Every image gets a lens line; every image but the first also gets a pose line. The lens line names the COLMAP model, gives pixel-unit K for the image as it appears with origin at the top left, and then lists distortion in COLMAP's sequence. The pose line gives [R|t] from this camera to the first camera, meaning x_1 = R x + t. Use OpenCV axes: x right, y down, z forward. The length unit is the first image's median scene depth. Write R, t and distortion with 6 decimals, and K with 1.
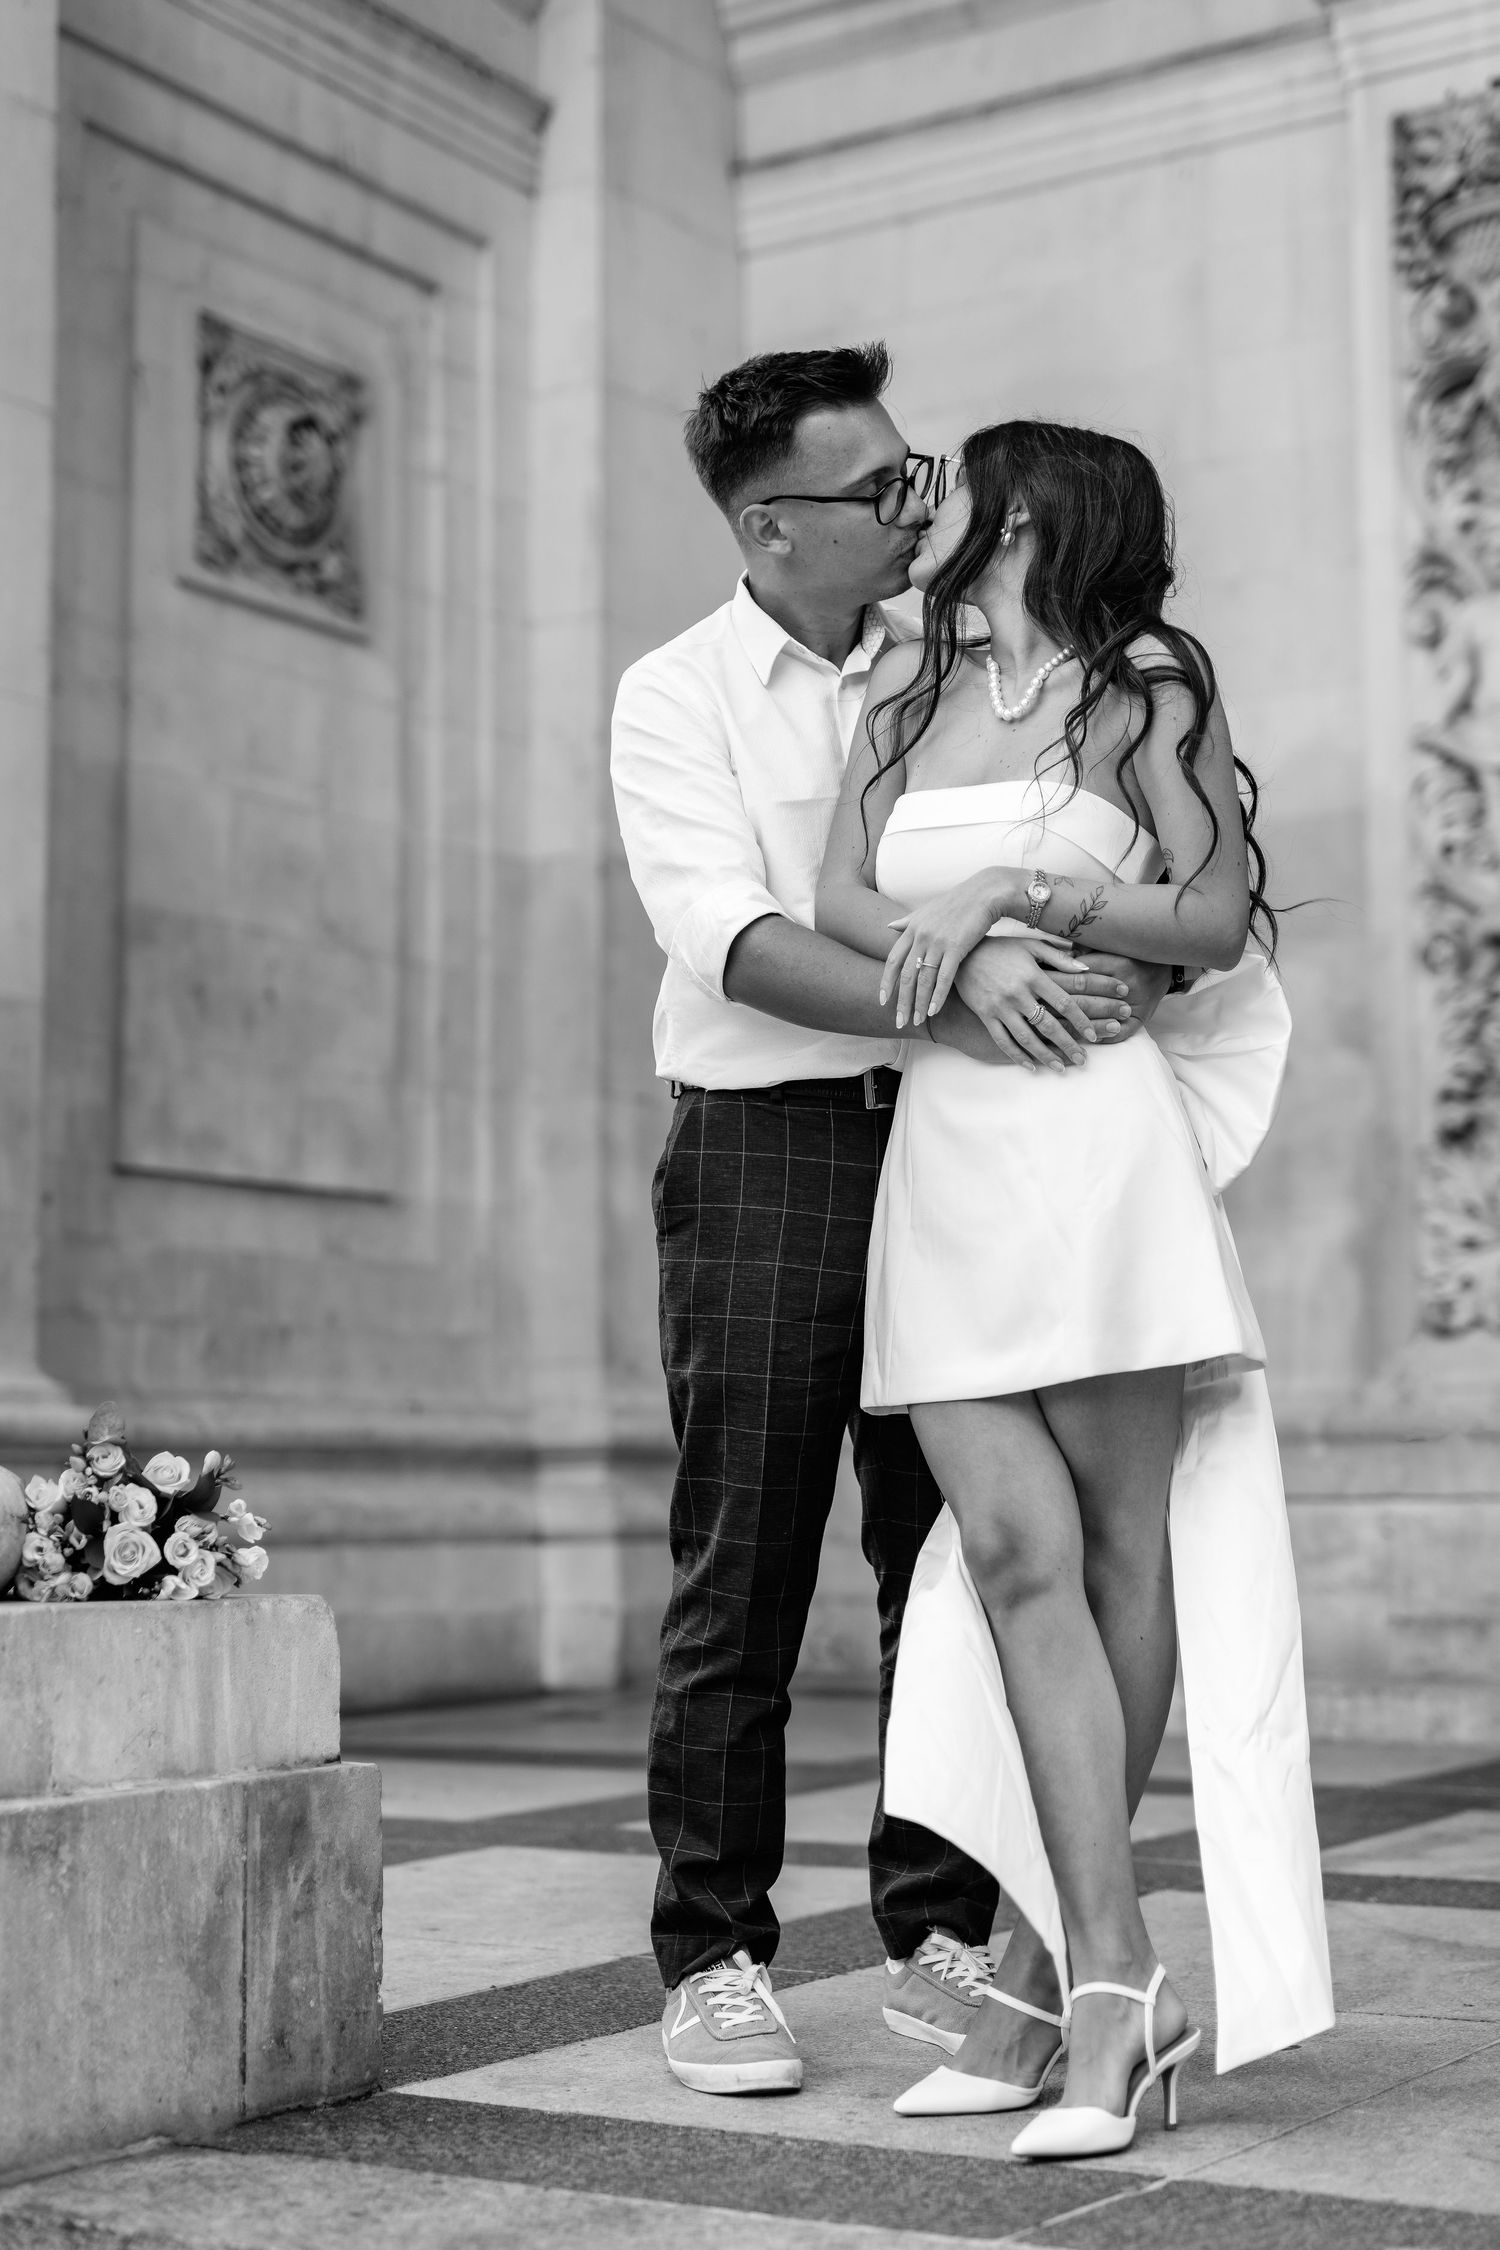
lens RADIAL K [[3446.0, 0, 751.7], [0, 3446.0, 1120.4], [0, 0, 1]] dist [0.101459, 0.000000]
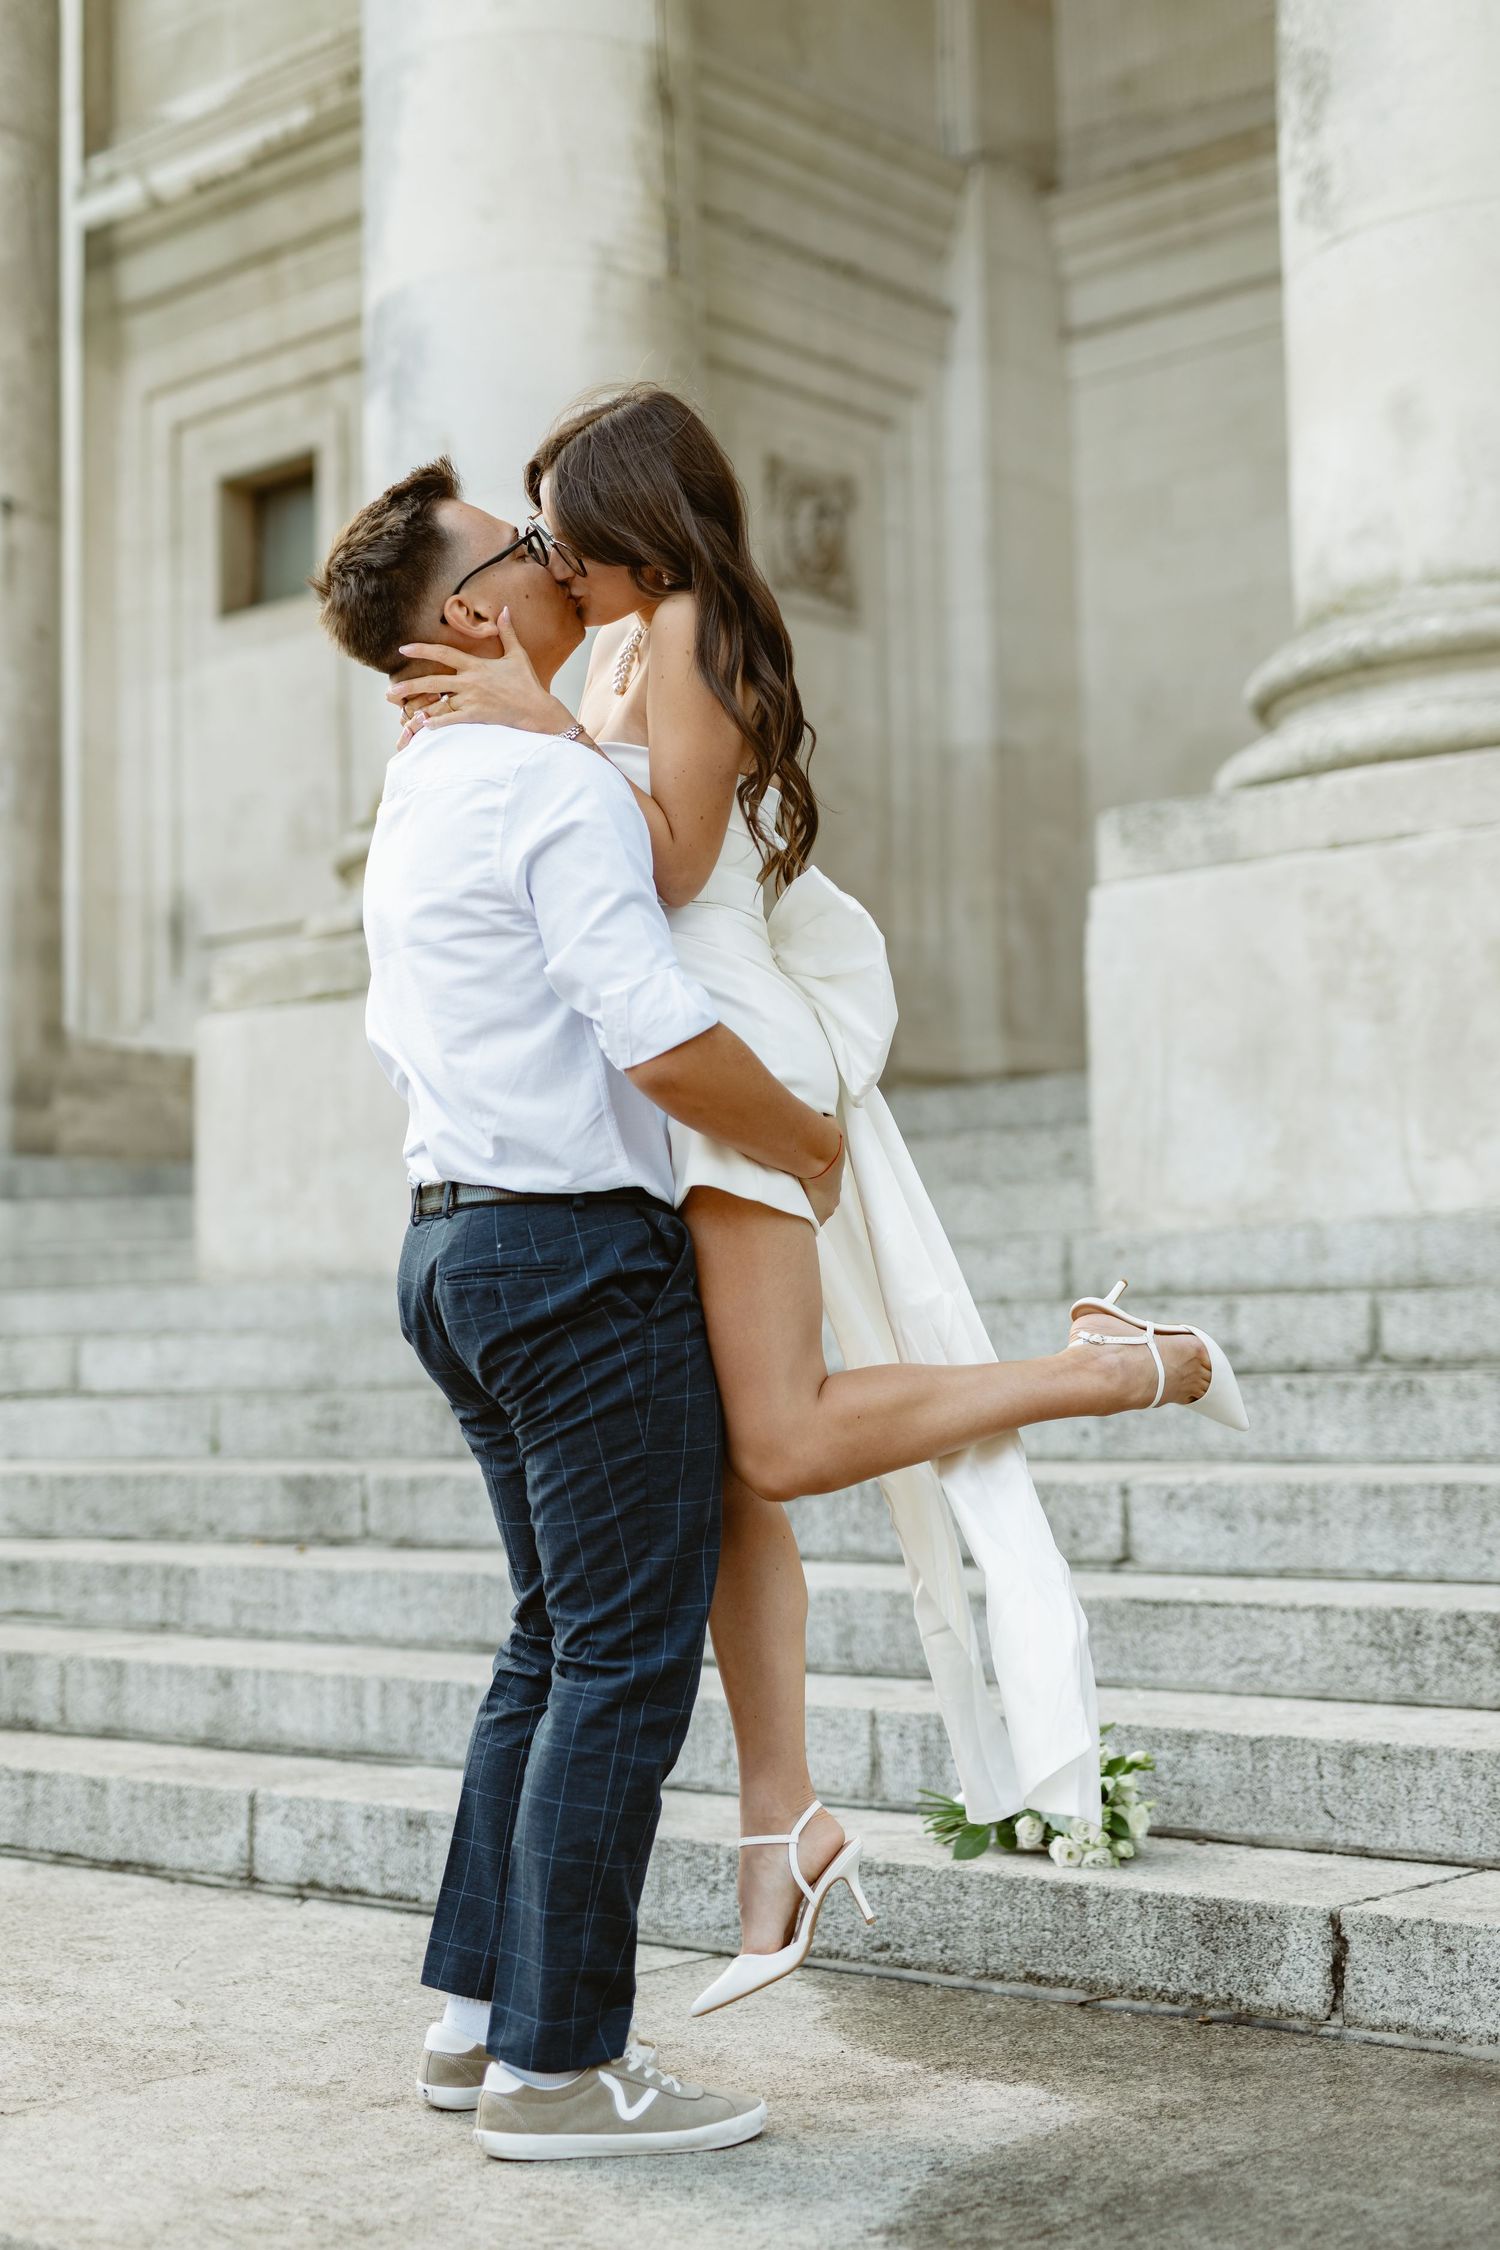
lens RADIAL K [[3446.0, 0, 753.2], [0, 3446.0, 1127.0], [0, 0, 1]] dist [0.101459, 0.000000]
pose [[0.990102, -0.027994, -0.137527, 0.071365], [0.030782, 0.999361, 0.018185, 0.083361], [0.136930, -0.022238, 0.990331, -0.763943]]
